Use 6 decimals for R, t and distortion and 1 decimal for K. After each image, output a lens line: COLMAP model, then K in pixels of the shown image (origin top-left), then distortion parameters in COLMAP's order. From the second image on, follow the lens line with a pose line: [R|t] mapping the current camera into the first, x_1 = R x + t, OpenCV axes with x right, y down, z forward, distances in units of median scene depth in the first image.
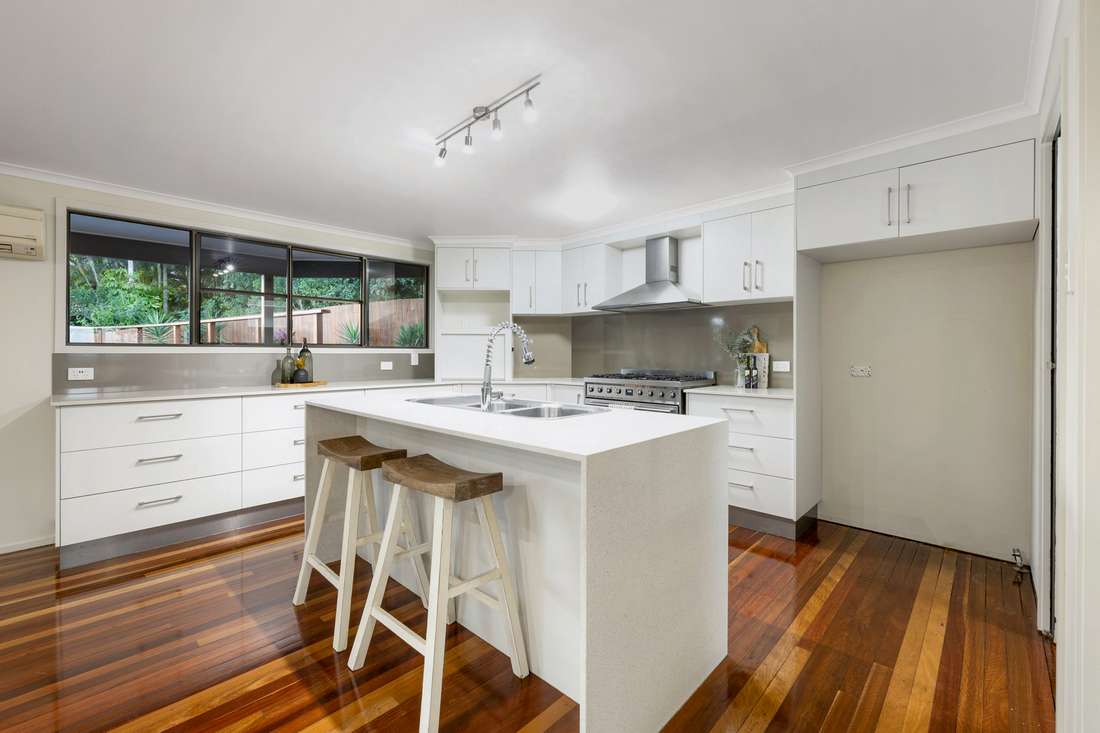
lens RADIAL K [[466.8, 0, 543.2], [0, 466.8, 358.4], [0, 0, 1]] dist [-0.001981, 0.000266]
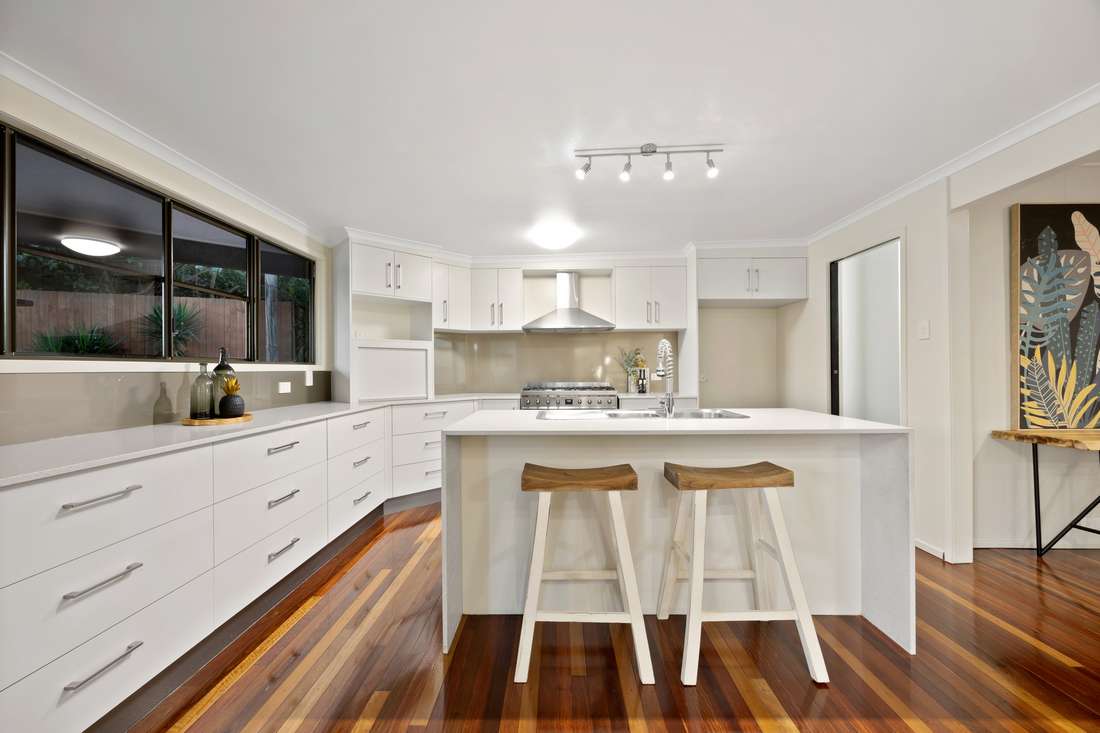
lens RADIAL K [[429.6, 0, 546.2], [0, 429.6, 369.8], [0, 0, 1]] dist [-0.001603, -0.000343]
pose [[0.729473, -0.007895, 0.683964, -0.592140], [0.017102, 0.999831, -0.006699, -0.001144], [-0.683796, 0.016584, 0.729485, 0.254749]]
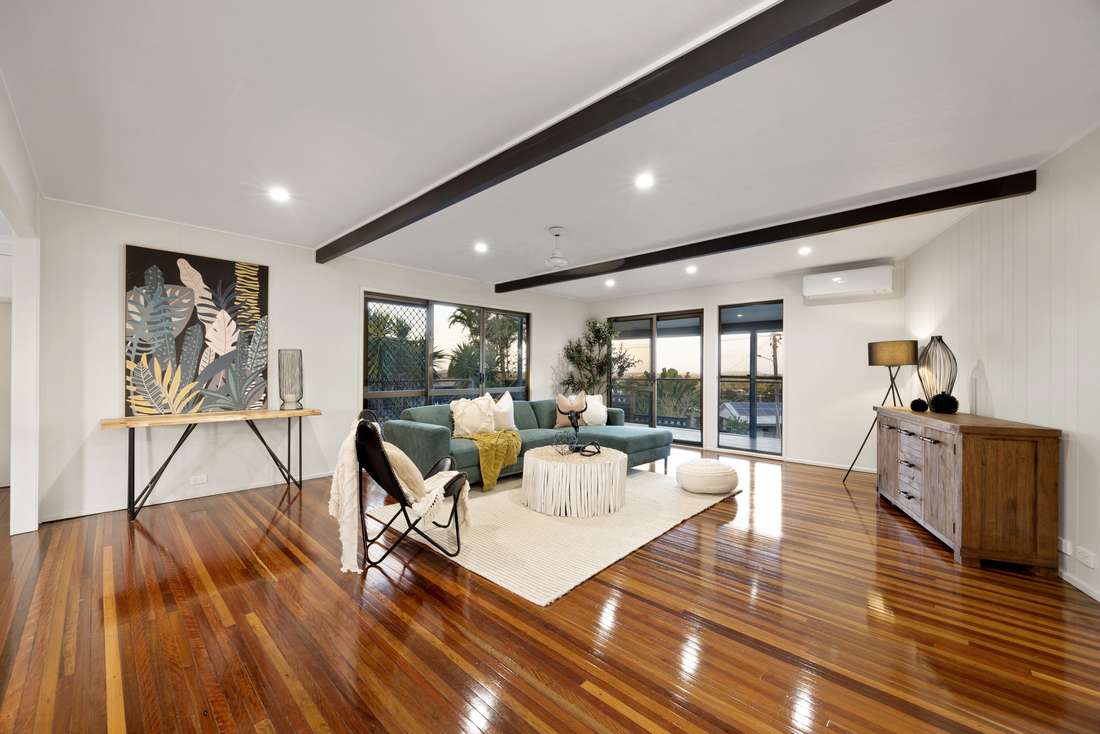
lens RADIAL K [[429.6, 0, 551.4], [0, 429.6, 367.9], [0, 0, 1]] dist [-0.001603, -0.000343]
pose [[-0.011915, -0.002378, 0.999926, -0.468828], [0.004261, 0.999988, 0.002428, 0.001491], [-0.999920, 0.004289, -0.011904, -0.685605]]
